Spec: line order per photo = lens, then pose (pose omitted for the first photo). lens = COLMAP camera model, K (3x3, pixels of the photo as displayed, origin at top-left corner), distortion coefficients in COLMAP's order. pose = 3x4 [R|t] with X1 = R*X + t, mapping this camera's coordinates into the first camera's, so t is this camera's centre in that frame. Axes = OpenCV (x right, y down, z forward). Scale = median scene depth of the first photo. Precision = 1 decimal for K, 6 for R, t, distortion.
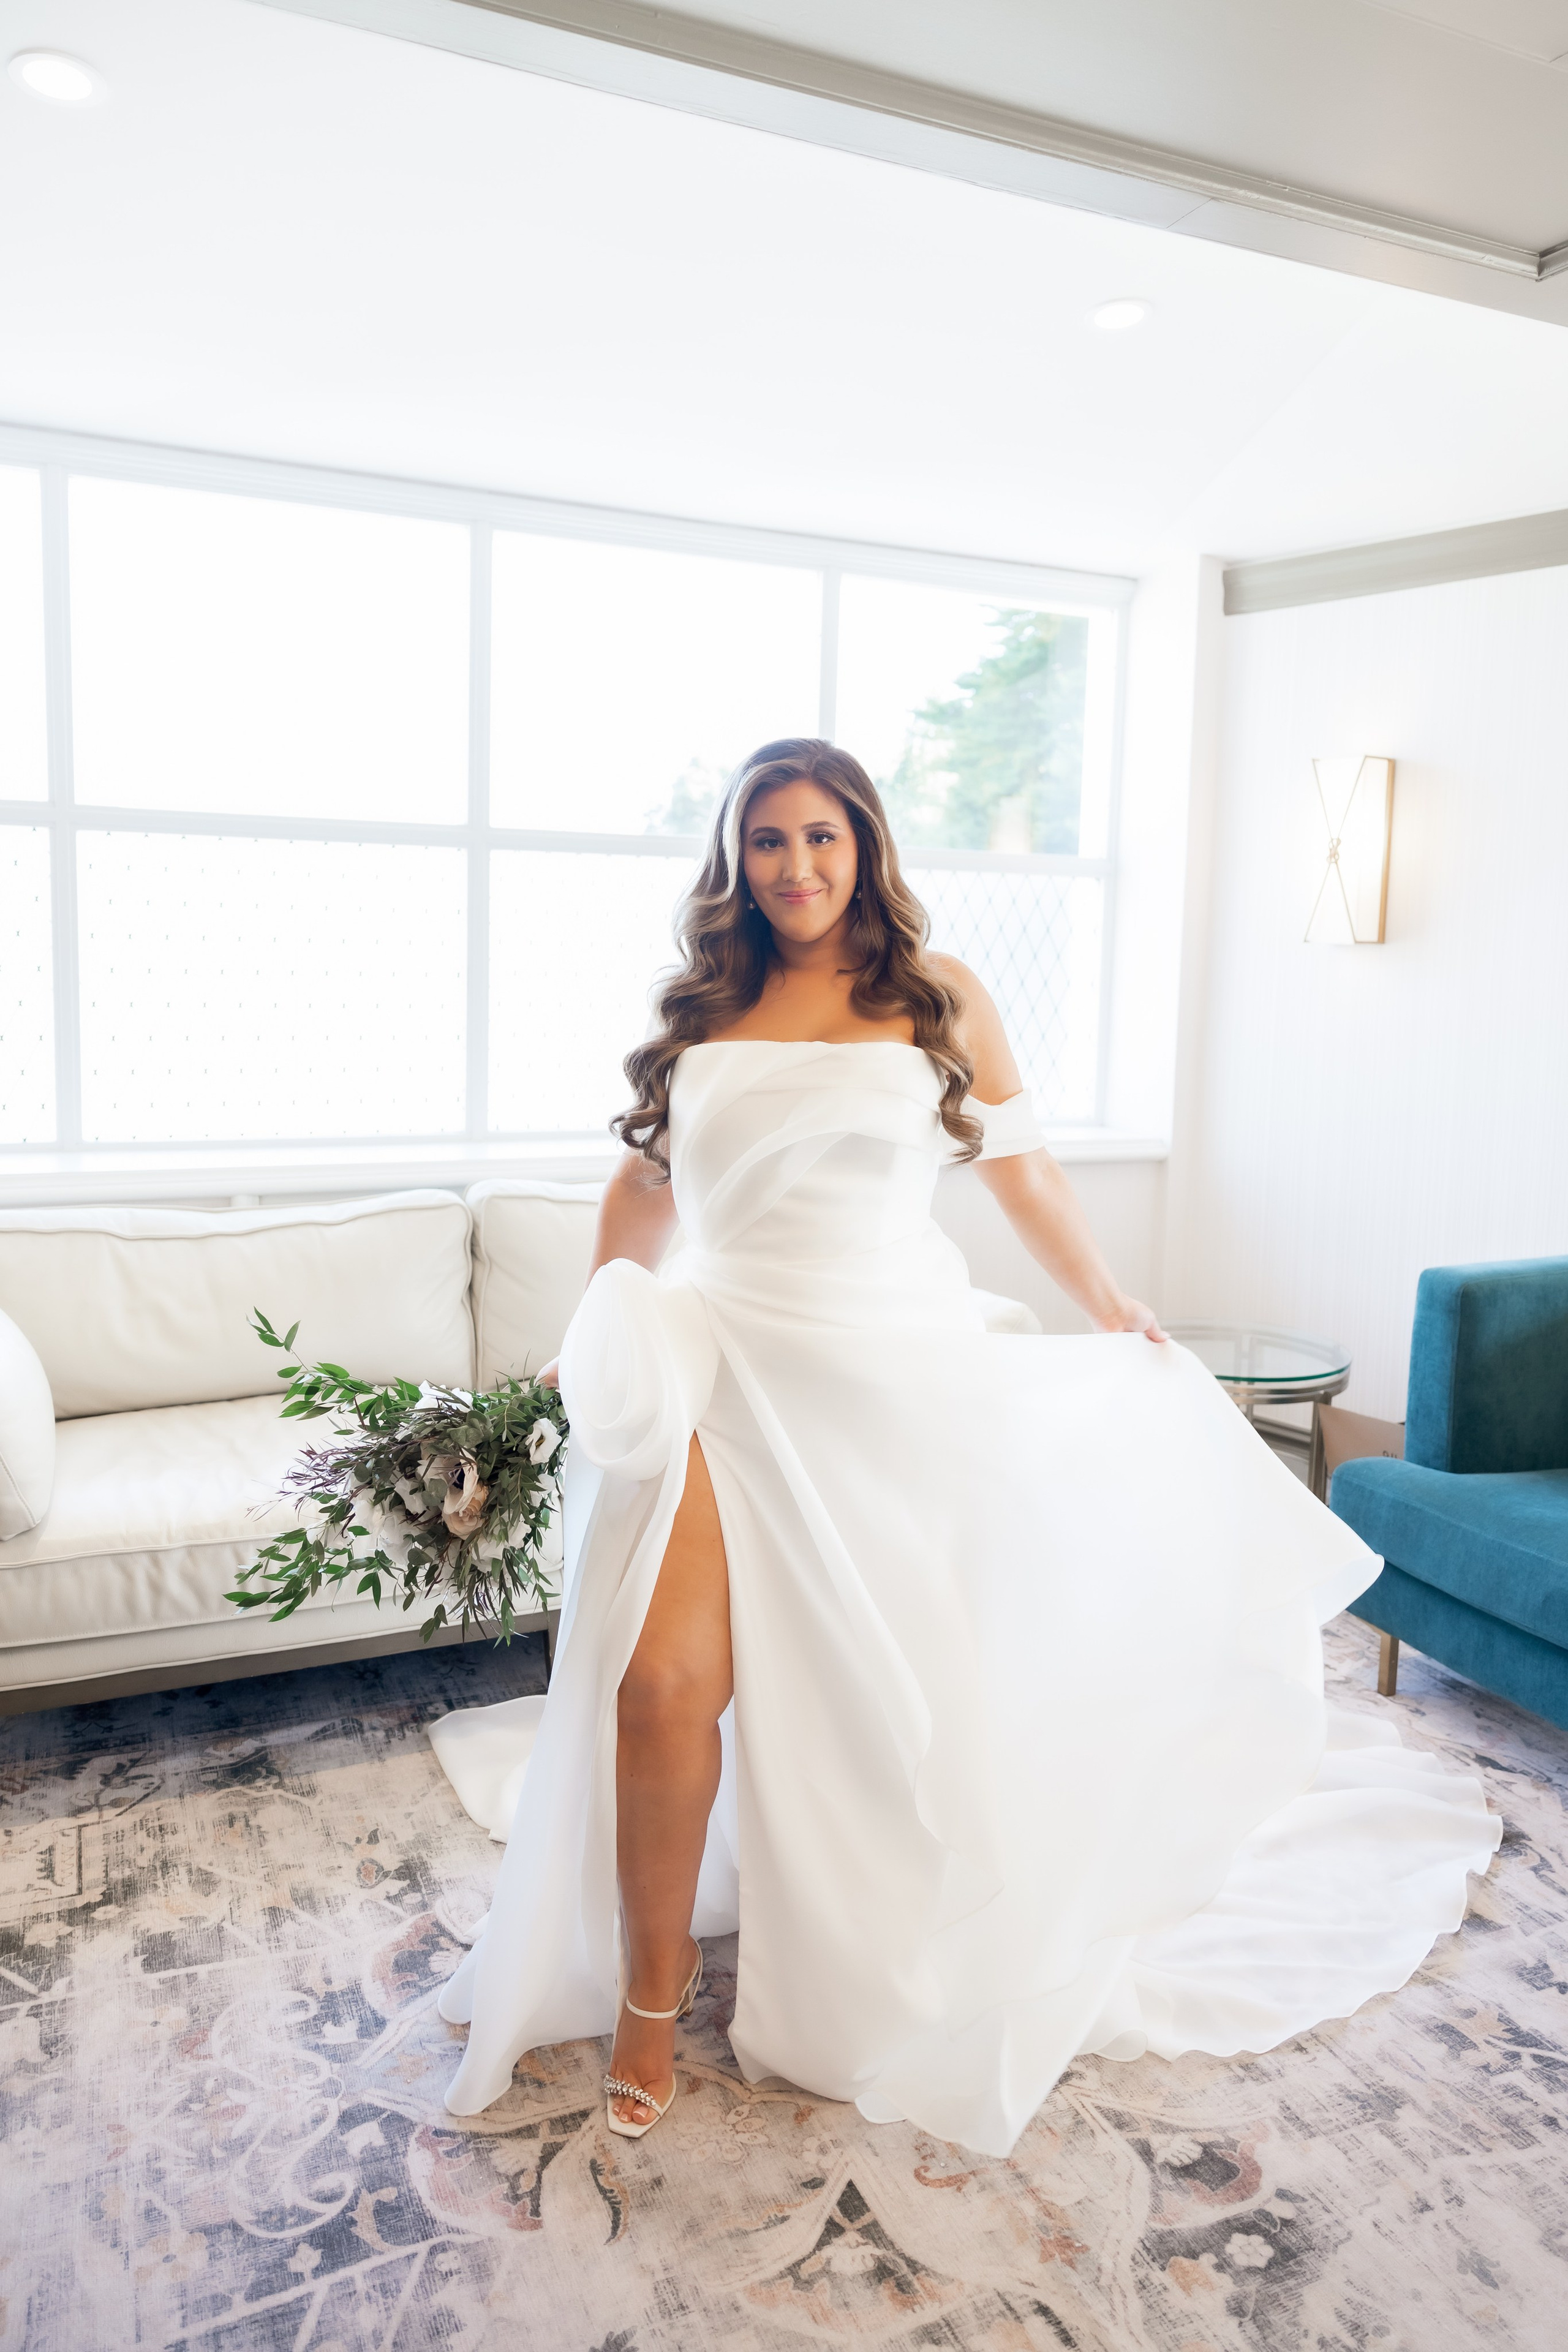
lens RADIAL K [[1675.5, 0, 835.8], [0, 1675.5, 1138.9], [0, 0, 1]] dist [-0.000543, 0.002532]
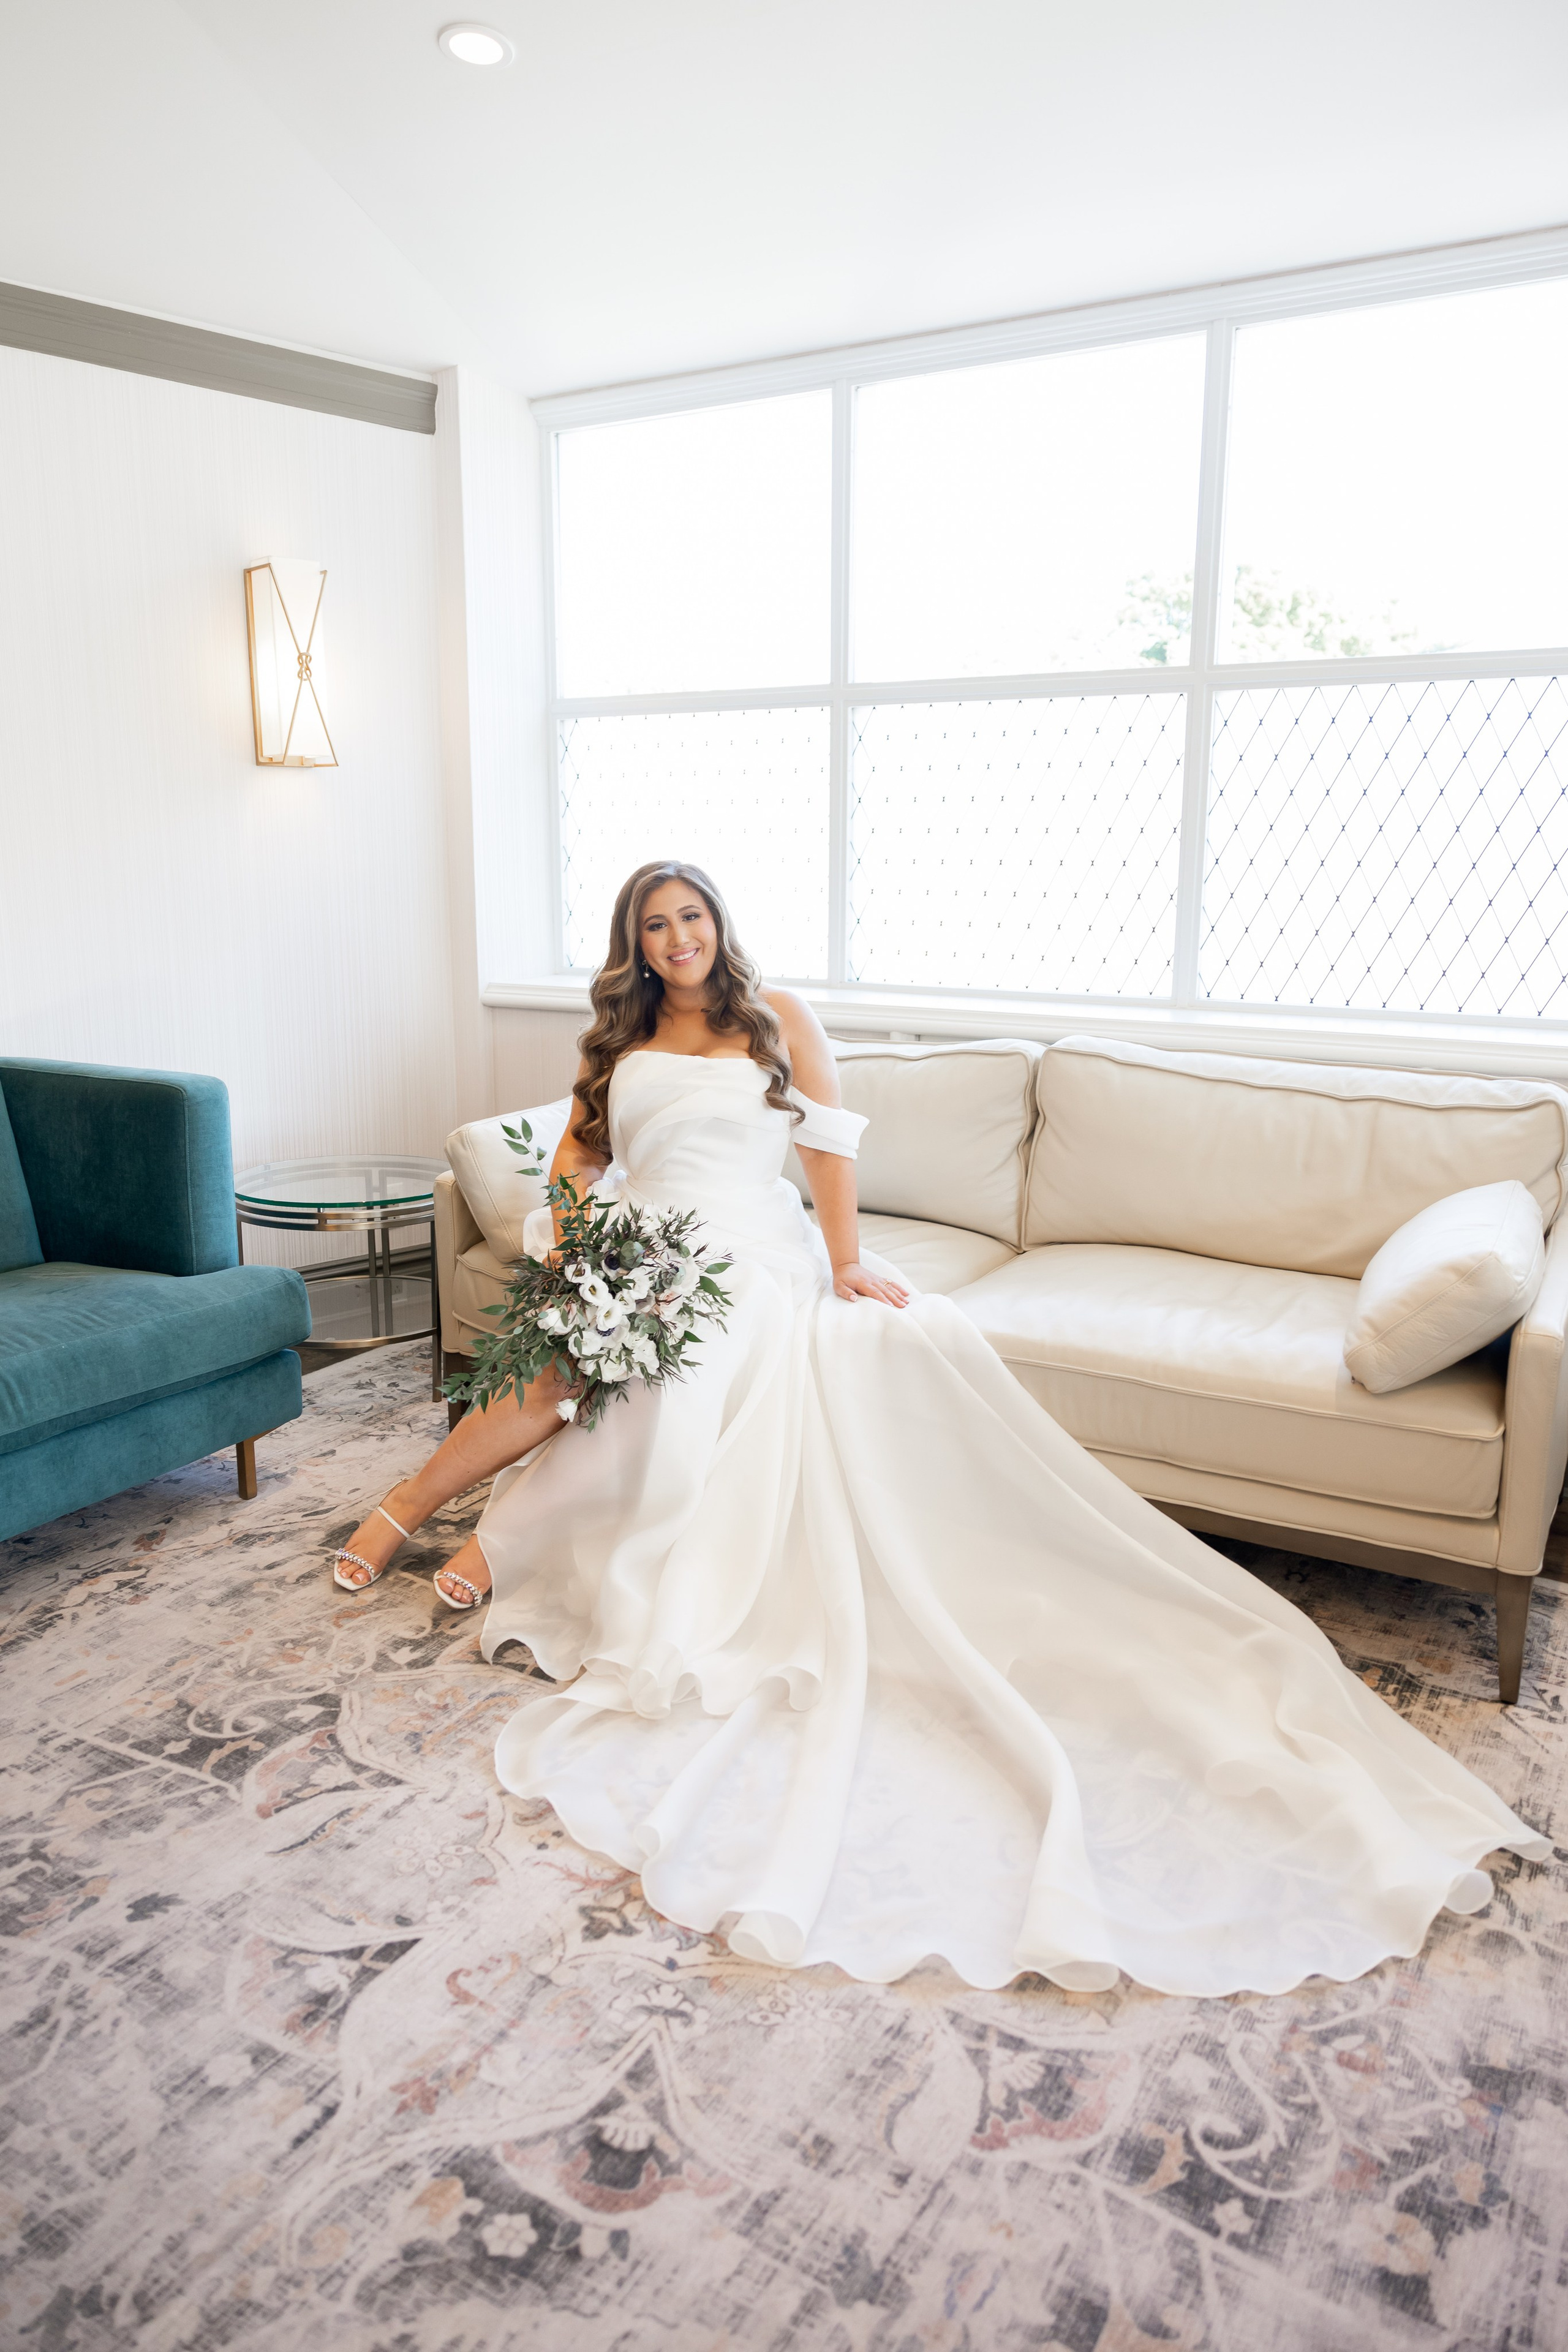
lens RADIAL K [[1615.8, 0, 784.0], [0, 1615.8, 1176.0], [0, 0, 1]] dist [-0.000512, -0.003066]
pose [[0.561695, 0.139710, -0.815463, 0.864838], [-0.092631, 0.990062, 0.105818, 0.041304], [0.822142, 0.016099, 0.569054, 0.617633]]
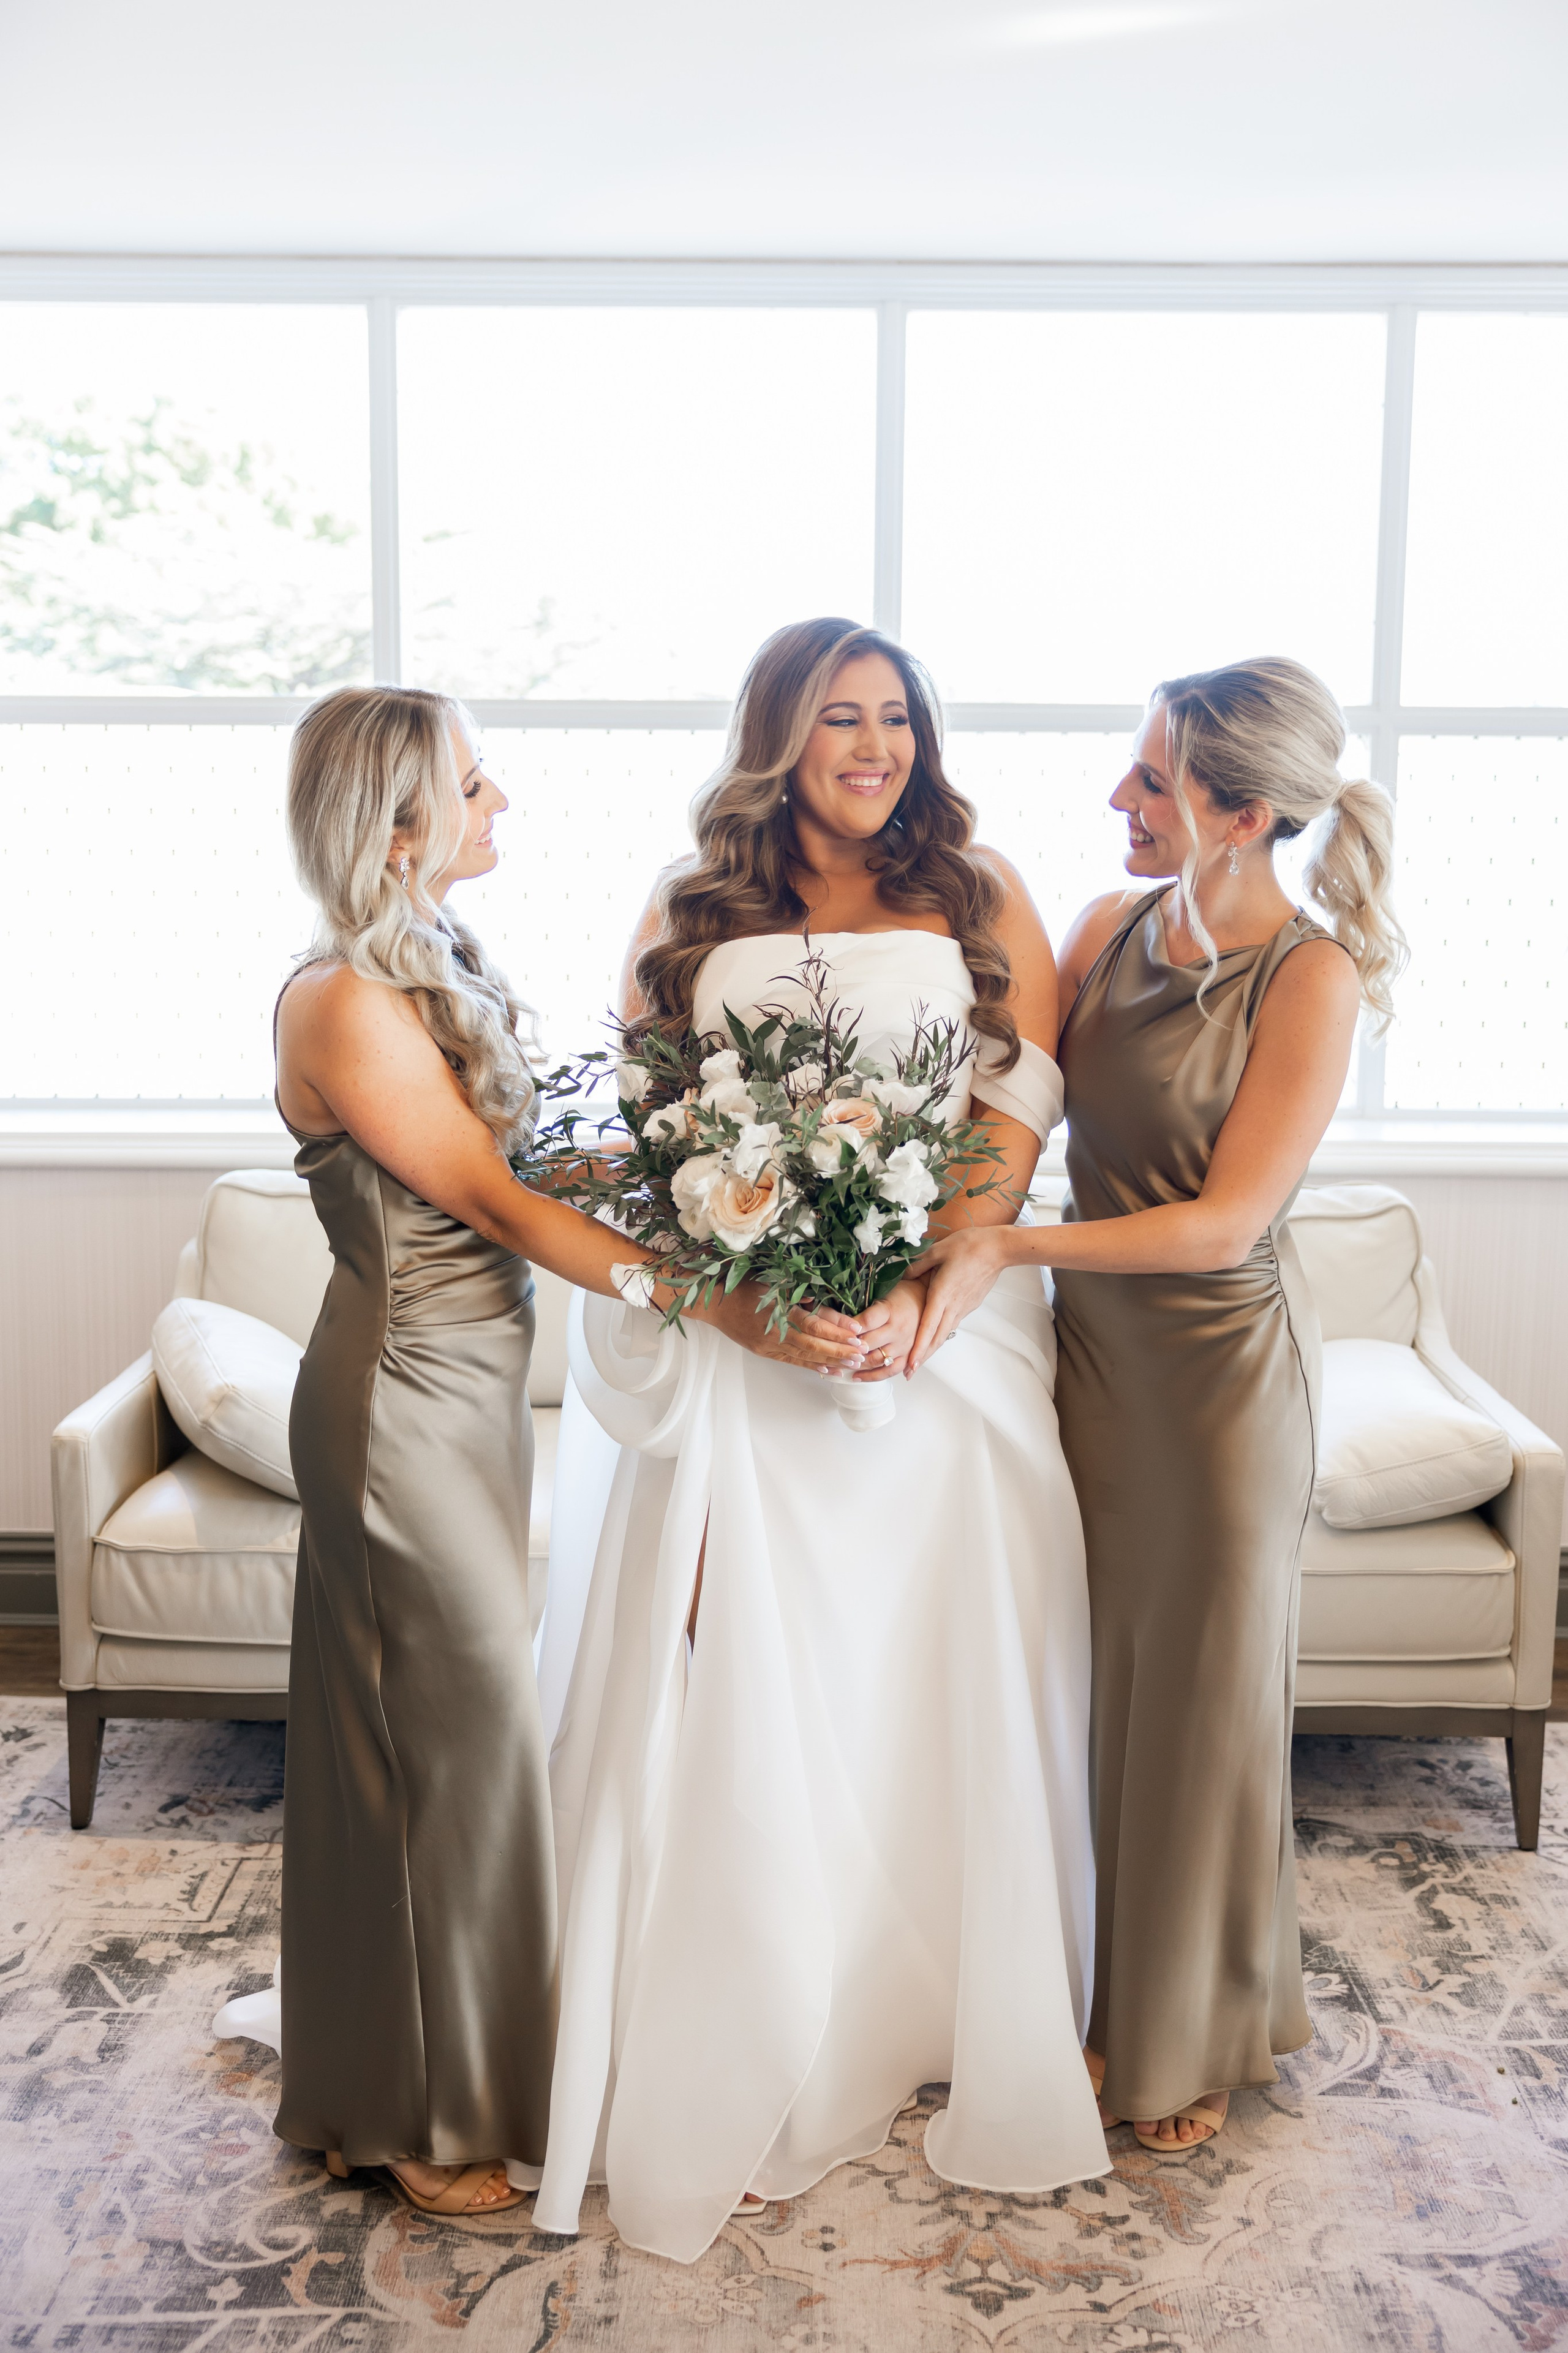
lens RADIAL K [[2508.1, 0, 784.0], [0, 2508.1, 1176.5], [0, 0, 1]] dist [0.016023, -0.038008]
pose [[0.902586, 0.040336, -0.428615, 0.492811], [-0.035284, 0.999183, 0.019729, 0.016654], [0.429061, -0.002683, 0.903272, -0.106927]]
